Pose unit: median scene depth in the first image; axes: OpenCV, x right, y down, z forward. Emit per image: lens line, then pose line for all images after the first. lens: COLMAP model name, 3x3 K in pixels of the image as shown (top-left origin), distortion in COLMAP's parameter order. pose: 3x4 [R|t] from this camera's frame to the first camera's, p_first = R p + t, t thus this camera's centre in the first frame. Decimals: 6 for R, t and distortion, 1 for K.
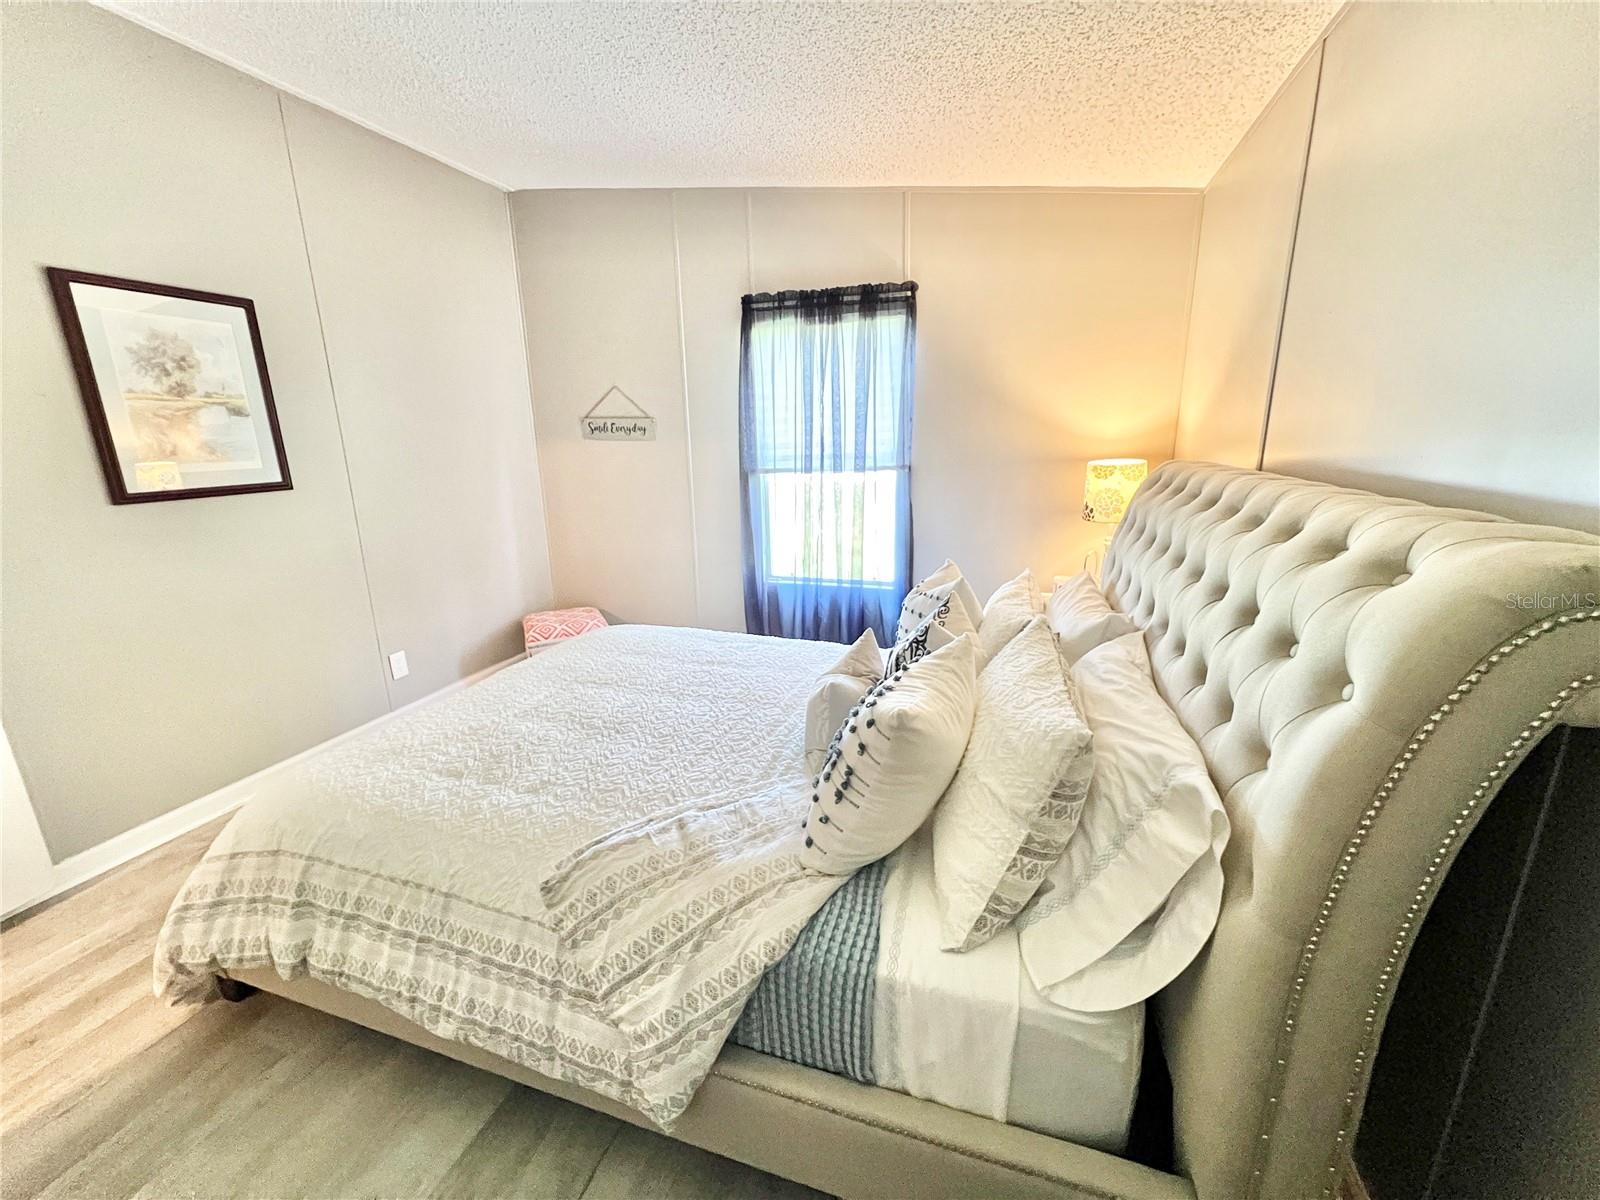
lens RADIAL K [[639.6, 0, 795.7], [0, 639.6, 596.1], [0, 0, 1]] dist [-0.001896, 0.000665]
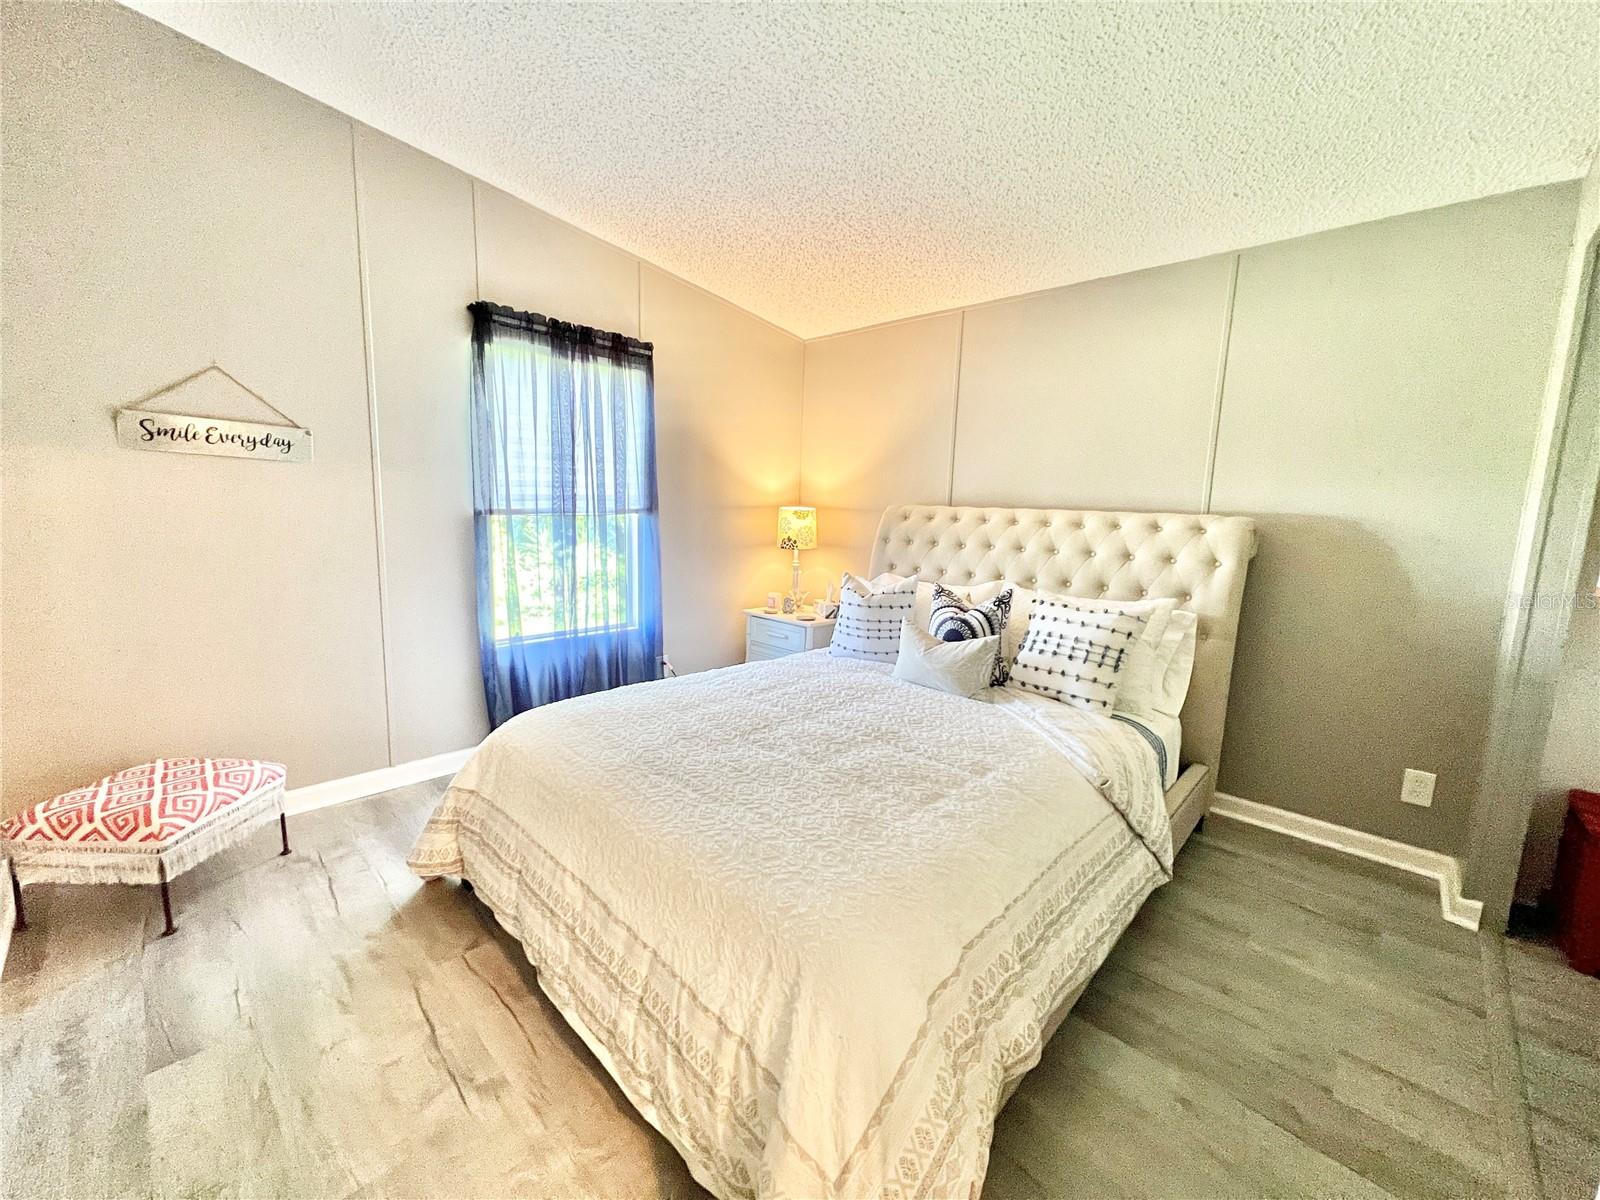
lens RADIAL K [[638.3, 0, 797.2], [0, 638.3, 596.9], [0, 0, 1]] dist [-0.002031, 0.000912]
pose [[0.427478, -0.097549, 0.898747, -0.686870], [0.184914, 0.982577, 0.018696, -0.033939], [-0.884912, 0.158199, 0.438069, 0.337925]]
